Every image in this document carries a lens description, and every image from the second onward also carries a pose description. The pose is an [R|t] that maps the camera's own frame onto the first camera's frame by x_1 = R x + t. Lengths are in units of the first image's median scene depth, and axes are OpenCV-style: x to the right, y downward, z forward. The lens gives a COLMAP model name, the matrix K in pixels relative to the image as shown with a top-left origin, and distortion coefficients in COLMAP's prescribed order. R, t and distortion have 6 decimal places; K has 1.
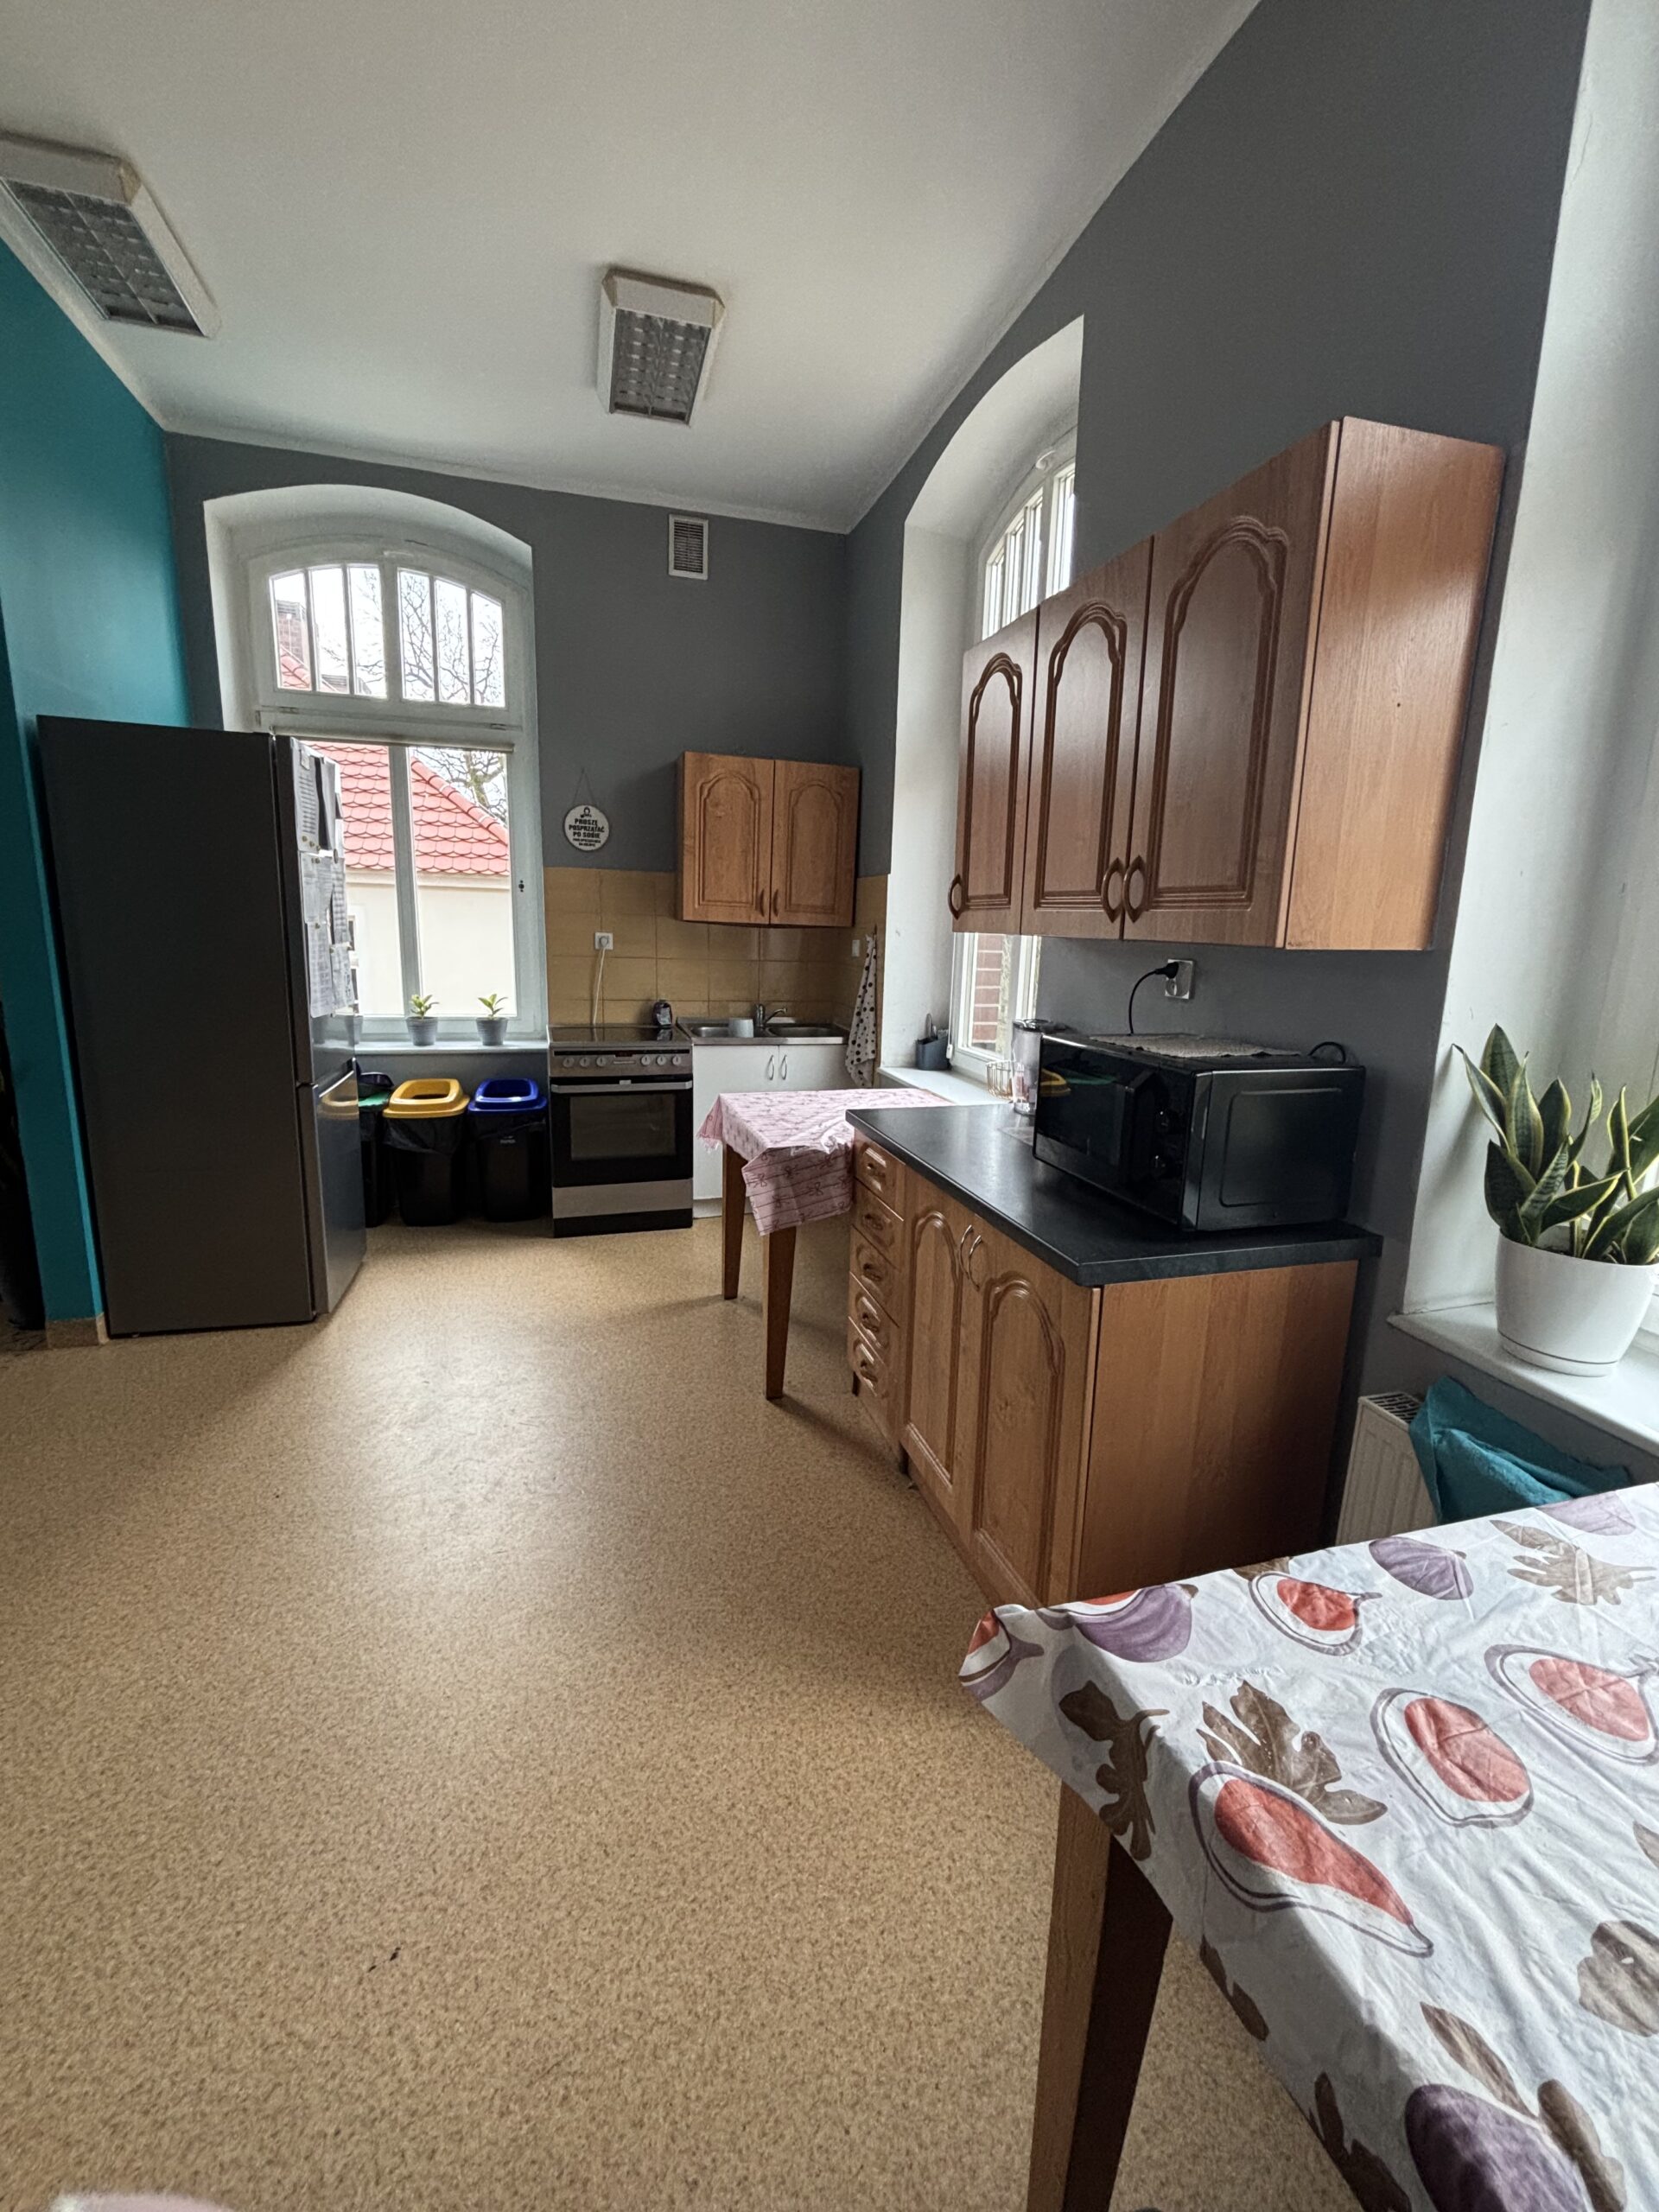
lens RADIAL K [[891.6, 0, 833.3], [0, 891.6, 1098.5], [0, 0, 1]] dist [0.012814, -0.005491]
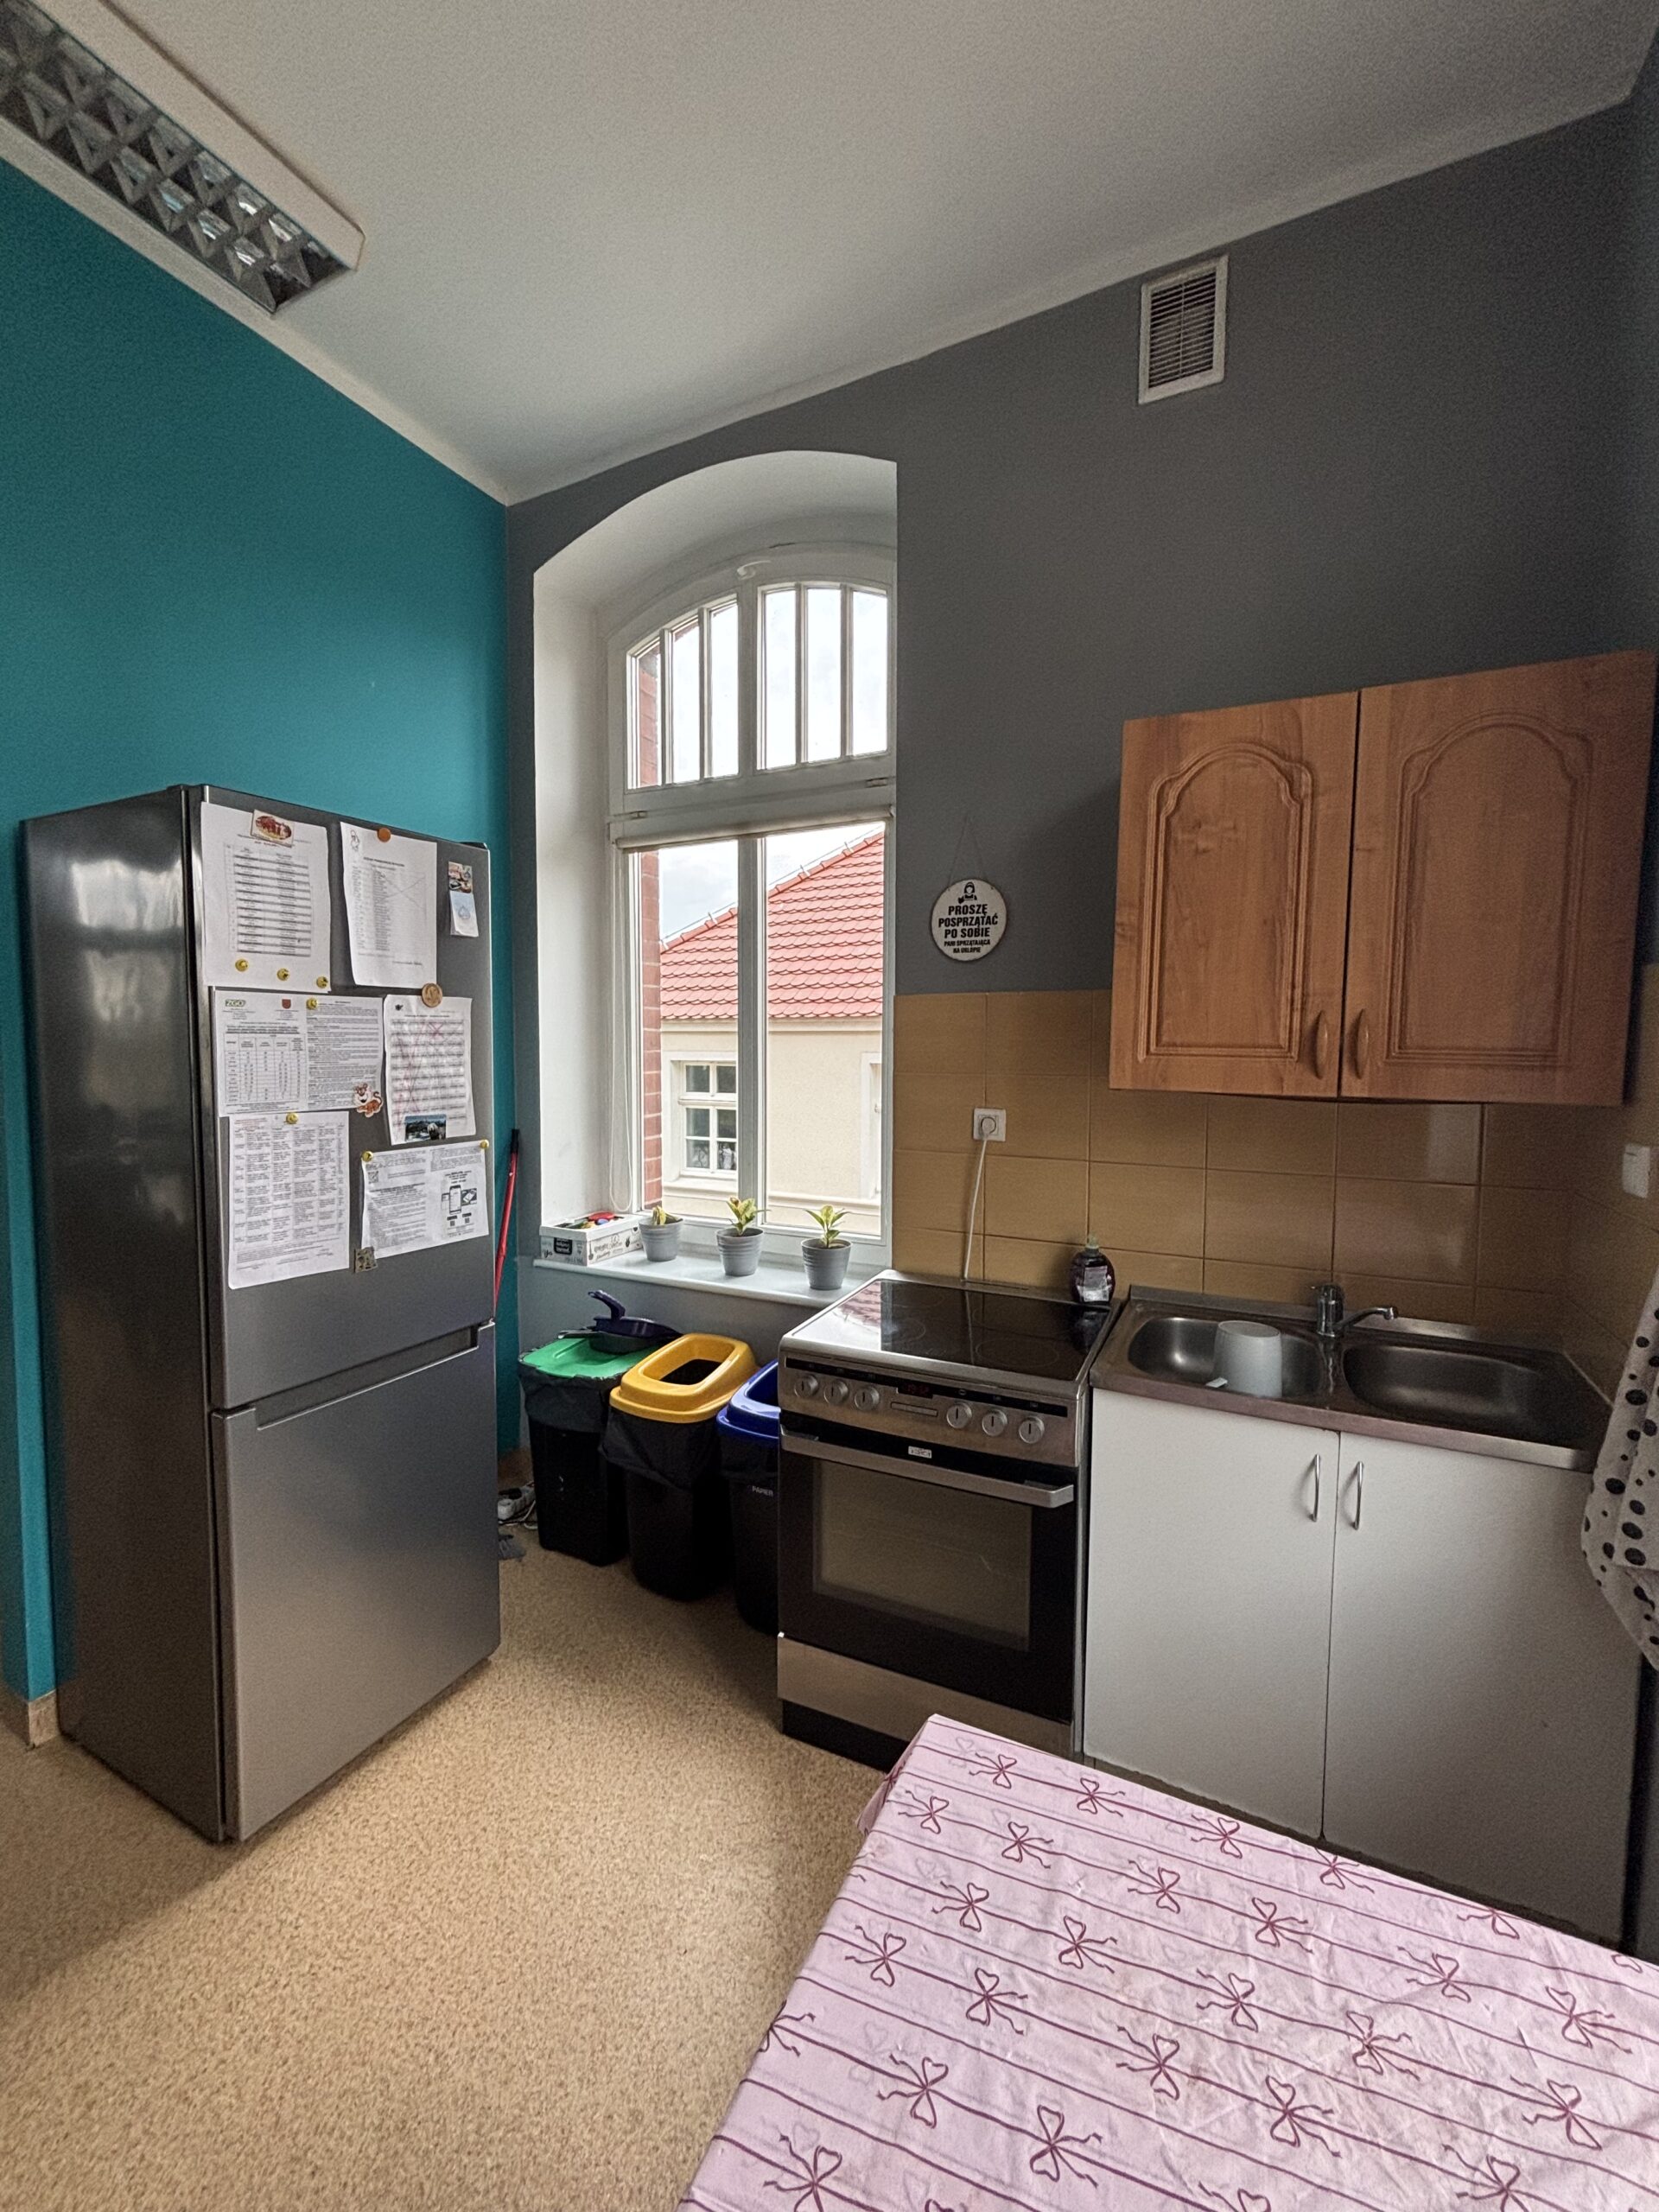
lens RADIAL K [[891.6, 0, 833.3], [0, 891.6, 1098.5], [0, 0, 1]] dist [0.012814, -0.005491]
pose [[0.739401, 0.010868, -0.673178, 0.030462], [-0.110625, 0.988241, -0.105553, -0.131604], [0.664115, 0.152516, 0.731909, 0.574971]]
